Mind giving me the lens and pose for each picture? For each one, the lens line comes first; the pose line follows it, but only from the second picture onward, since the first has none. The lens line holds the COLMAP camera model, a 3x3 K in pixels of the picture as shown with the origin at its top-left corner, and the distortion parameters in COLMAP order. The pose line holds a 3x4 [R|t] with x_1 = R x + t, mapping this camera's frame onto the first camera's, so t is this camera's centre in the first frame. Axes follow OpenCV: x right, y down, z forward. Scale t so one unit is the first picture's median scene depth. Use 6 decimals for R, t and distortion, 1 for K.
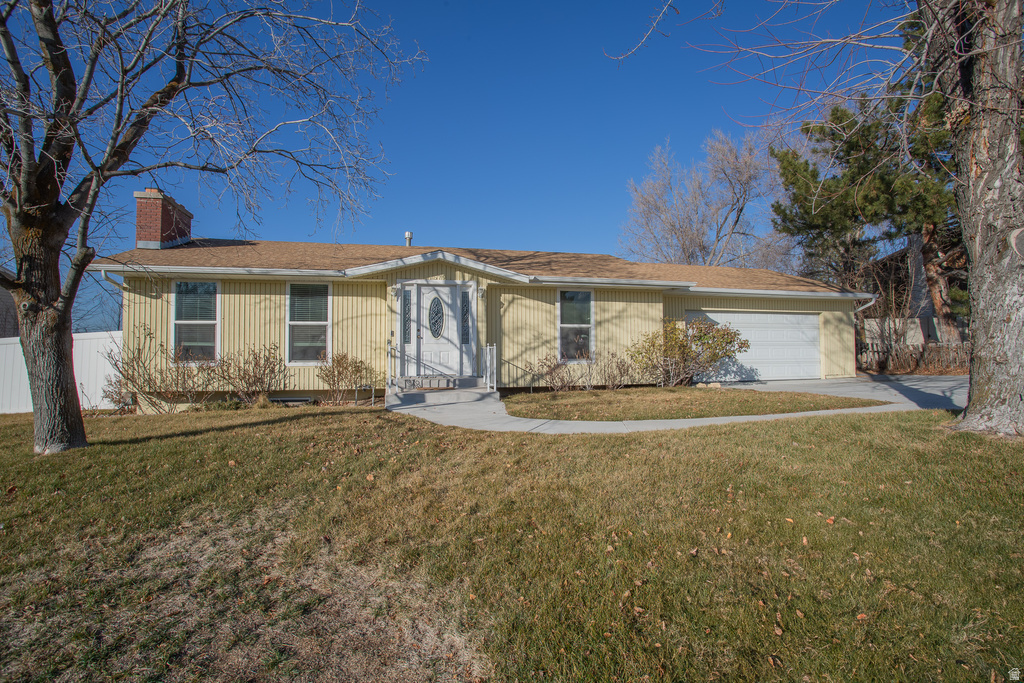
lens RADIAL K [[500.5, 0, 508.2], [0, 500.5, 337.6], [0, 0, 1]] dist [-0.080128, 0.034454]
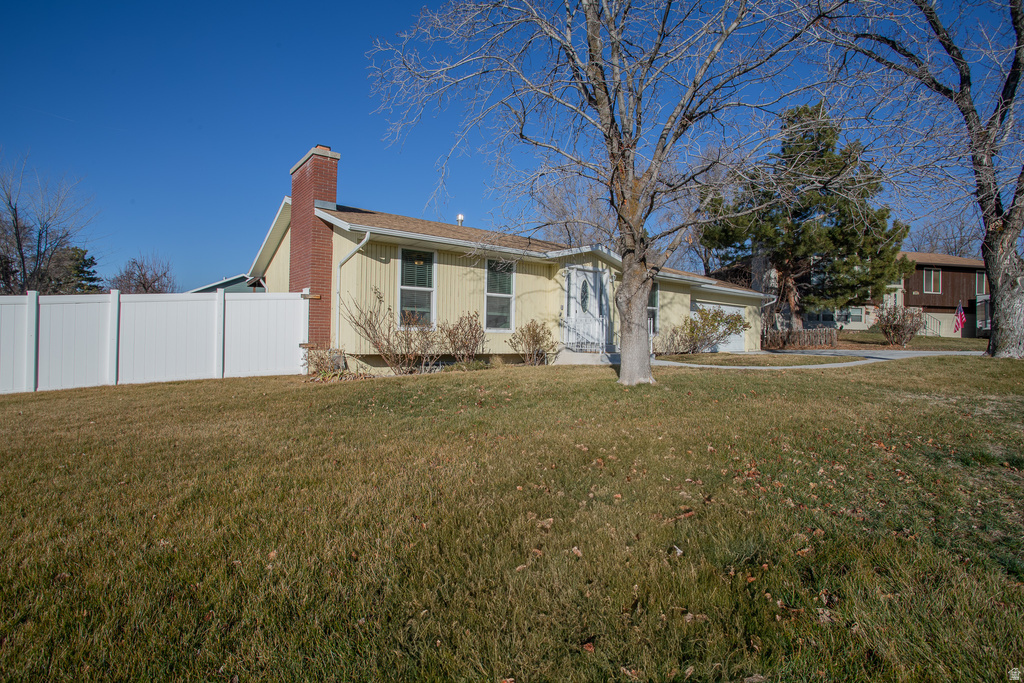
lens RADIAL K [[500.5, 0, 508.2], [0, 500.5, 337.6], [0, 0, 1]] dist [-0.080128, 0.034454]
pose [[0.907355, 0.017454, 0.420002, -0.847494], [-0.030423, 0.999244, 0.024200, 0.038899], [-0.419262, -0.034736, 0.907201, -0.055385]]
